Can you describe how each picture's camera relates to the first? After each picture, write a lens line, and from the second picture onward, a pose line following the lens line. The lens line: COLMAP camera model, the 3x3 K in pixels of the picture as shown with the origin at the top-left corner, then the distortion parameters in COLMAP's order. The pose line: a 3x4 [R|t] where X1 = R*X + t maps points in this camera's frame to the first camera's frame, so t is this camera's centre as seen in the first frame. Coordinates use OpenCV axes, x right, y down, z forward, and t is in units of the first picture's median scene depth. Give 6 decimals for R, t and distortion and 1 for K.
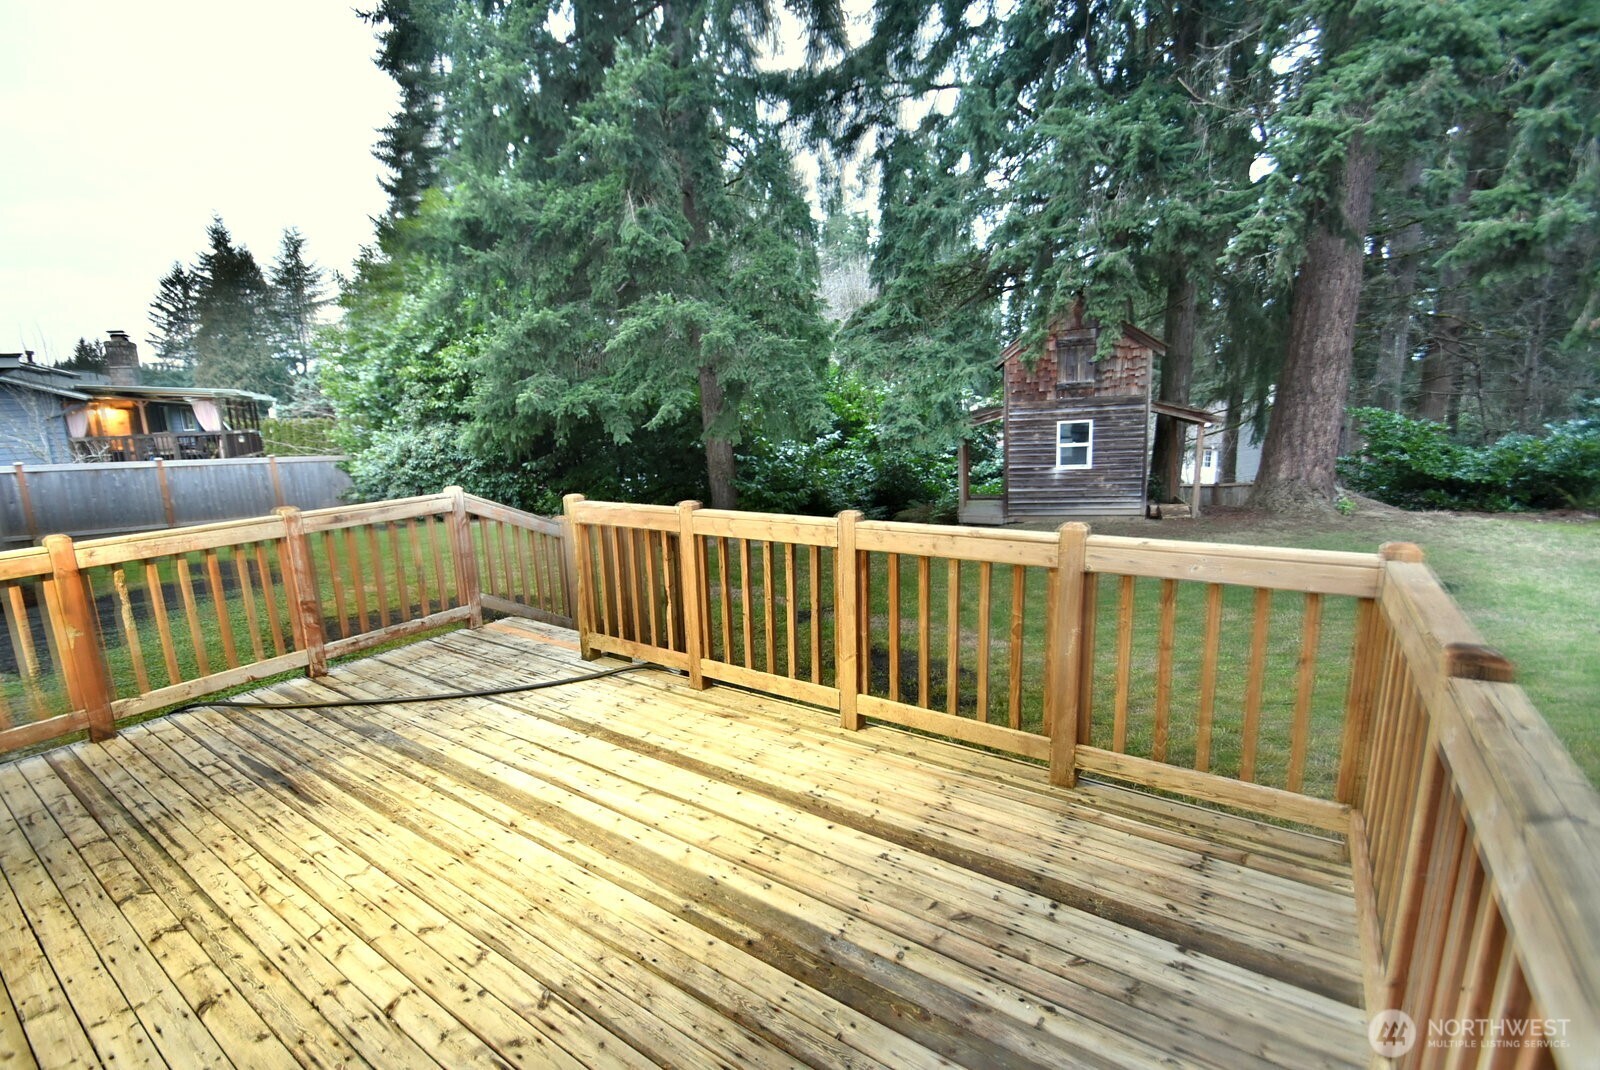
lens RADIAL K [[710.2, 0, 767.5], [0, 710.2, 551.4], [0, 0, 1]] dist [-0.001007, -0.009172]
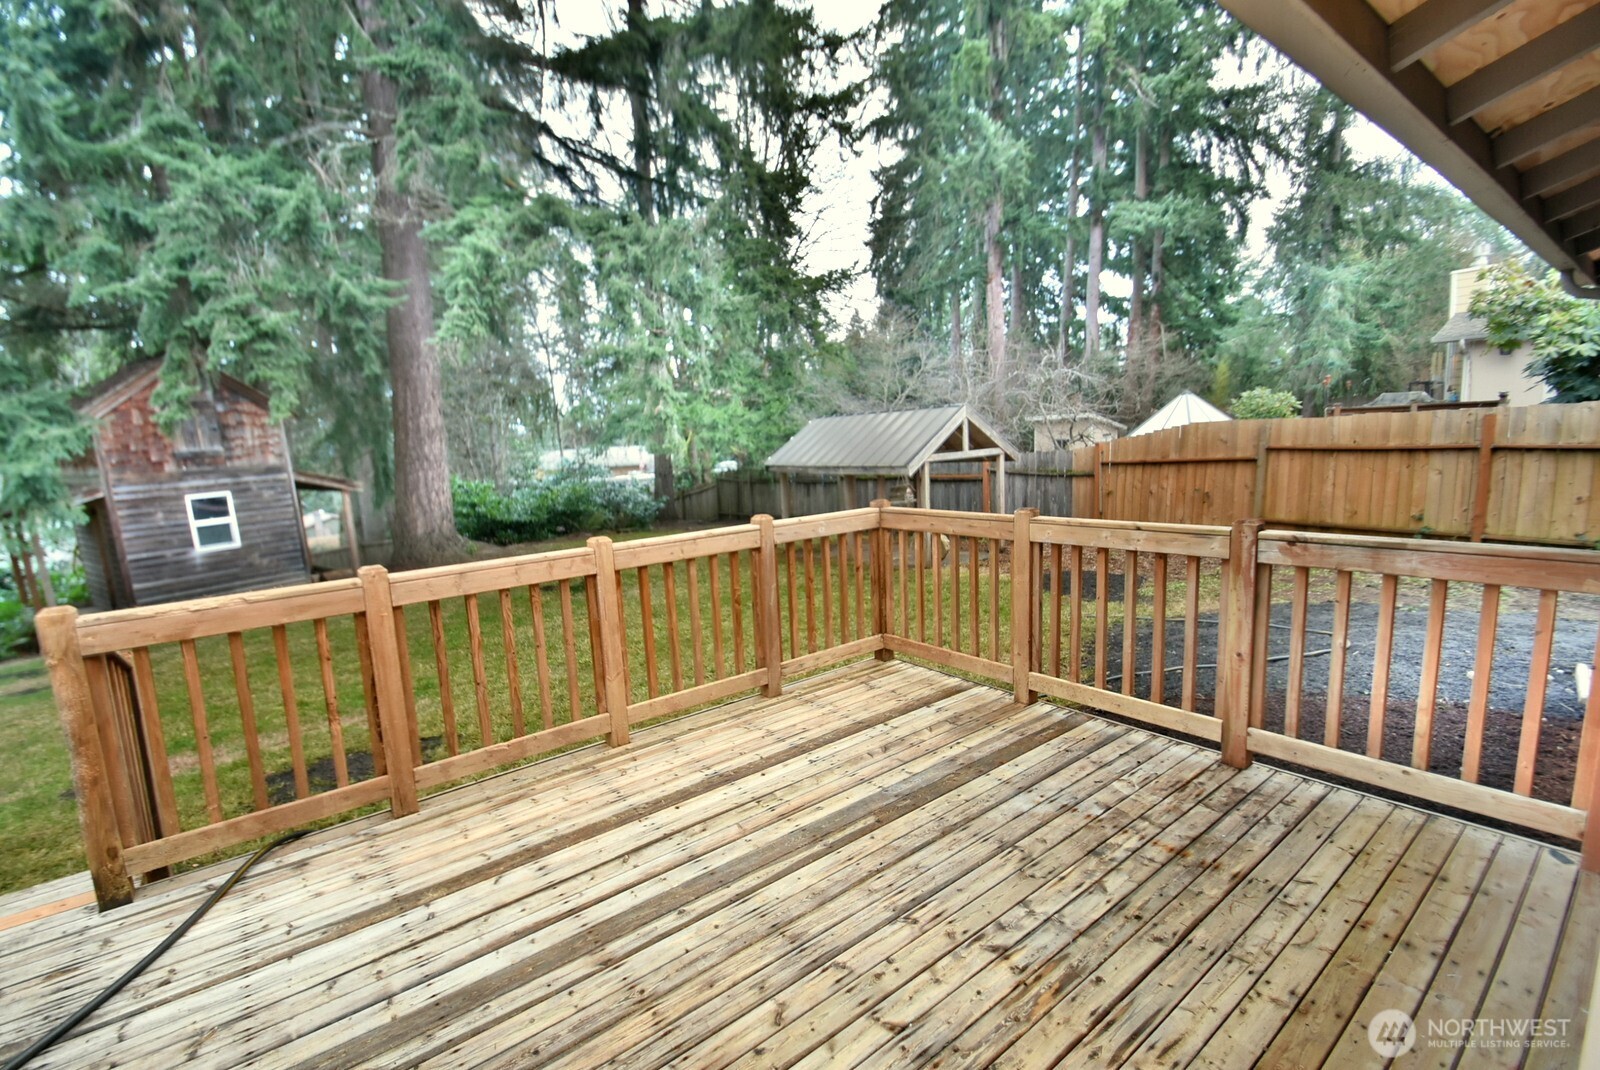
lens RADIAL K [[710.2, 0, 795.9], [0, 710.2, 541.7], [0, 0, 1]] dist [-0.001007, -0.009172]
pose [[0.275326, -0.113914, 0.954578, -0.837971], [0.228709, 0.972207, 0.050051, -0.037042], [-0.933749, 0.204540, 0.293727, 0.426768]]
